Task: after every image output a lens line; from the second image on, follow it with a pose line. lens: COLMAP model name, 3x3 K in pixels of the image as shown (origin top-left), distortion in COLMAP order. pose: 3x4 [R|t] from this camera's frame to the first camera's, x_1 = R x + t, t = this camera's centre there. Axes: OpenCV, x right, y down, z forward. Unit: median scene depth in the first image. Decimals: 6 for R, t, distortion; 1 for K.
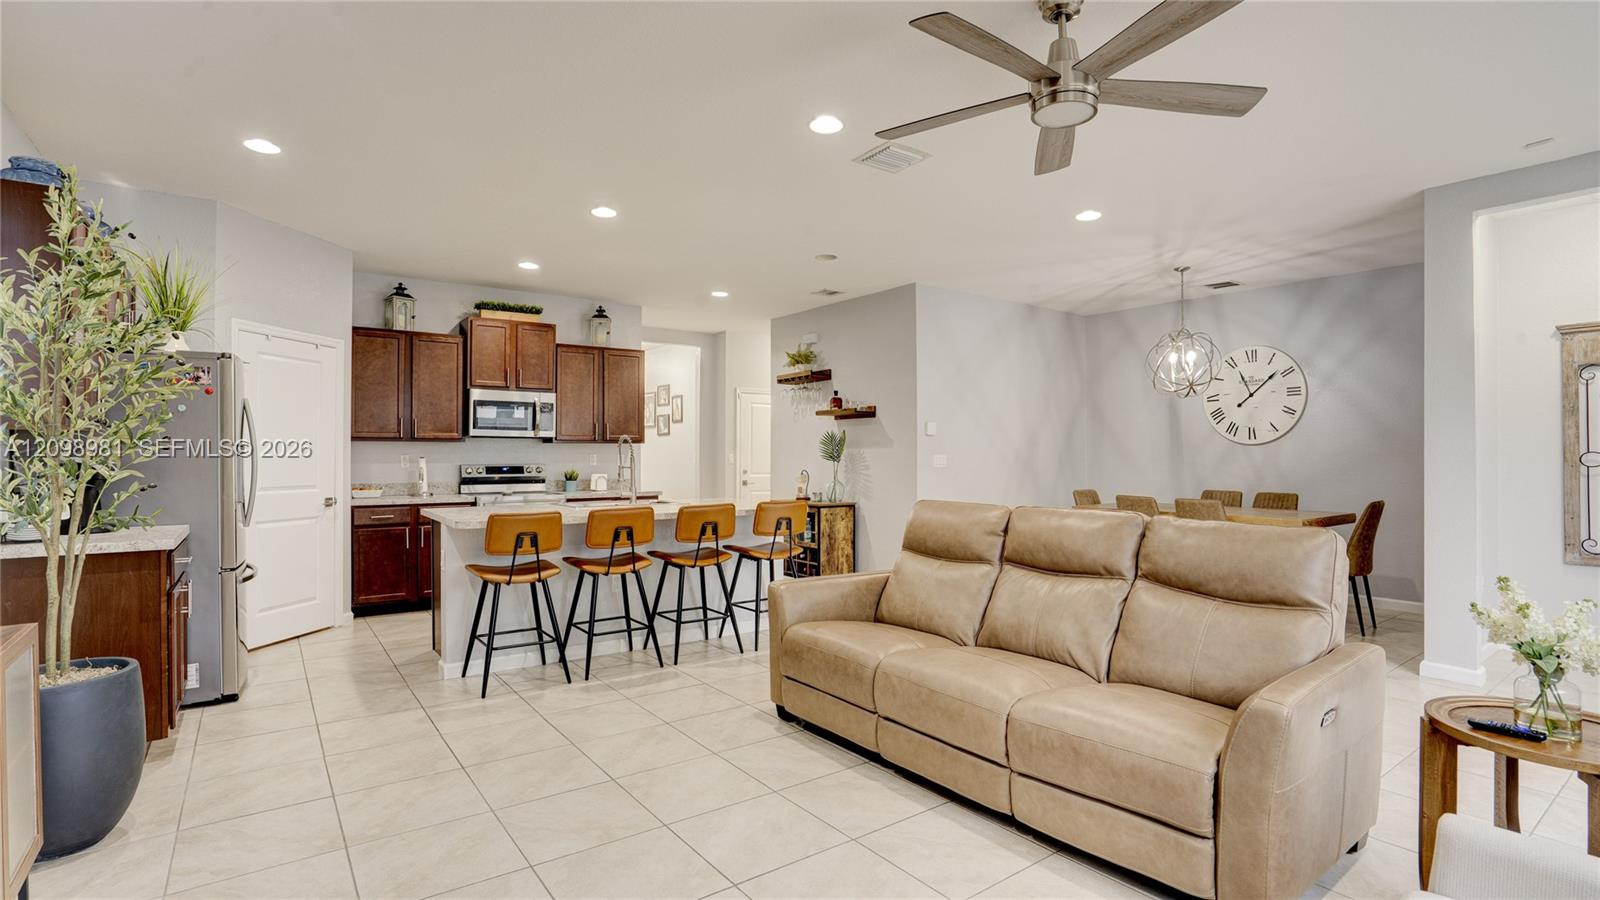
lens RADIAL K [[755.2, 0, 800.0], [0, 755.2, 450.0], [0, 0, 1]] dist [-0.050208, 0.013617]
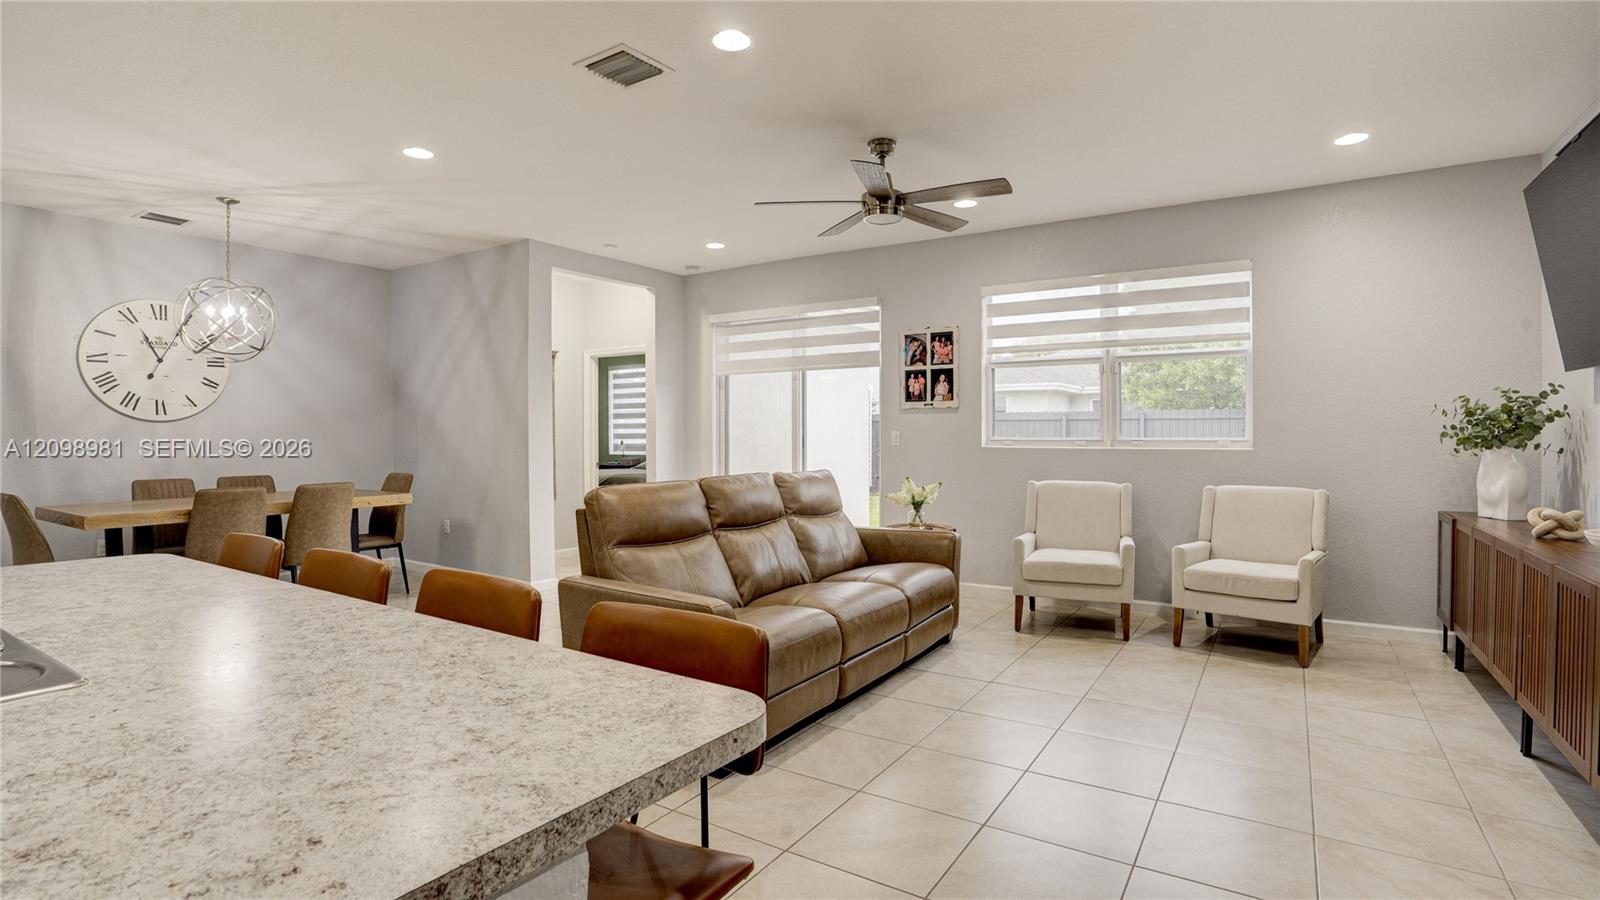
lens RADIAL K [[800.4, 0, 763.4], [0, 800.4, 444.5], [0, 0, 1]] dist [-0.045026, 0.017454]
pose [[-0.350462, -0.012491, 0.936494, -0.451954], [-0.007507, 0.999916, 0.010527, 0.004550], [-0.936547, -0.003341, -0.350526, 0.708163]]
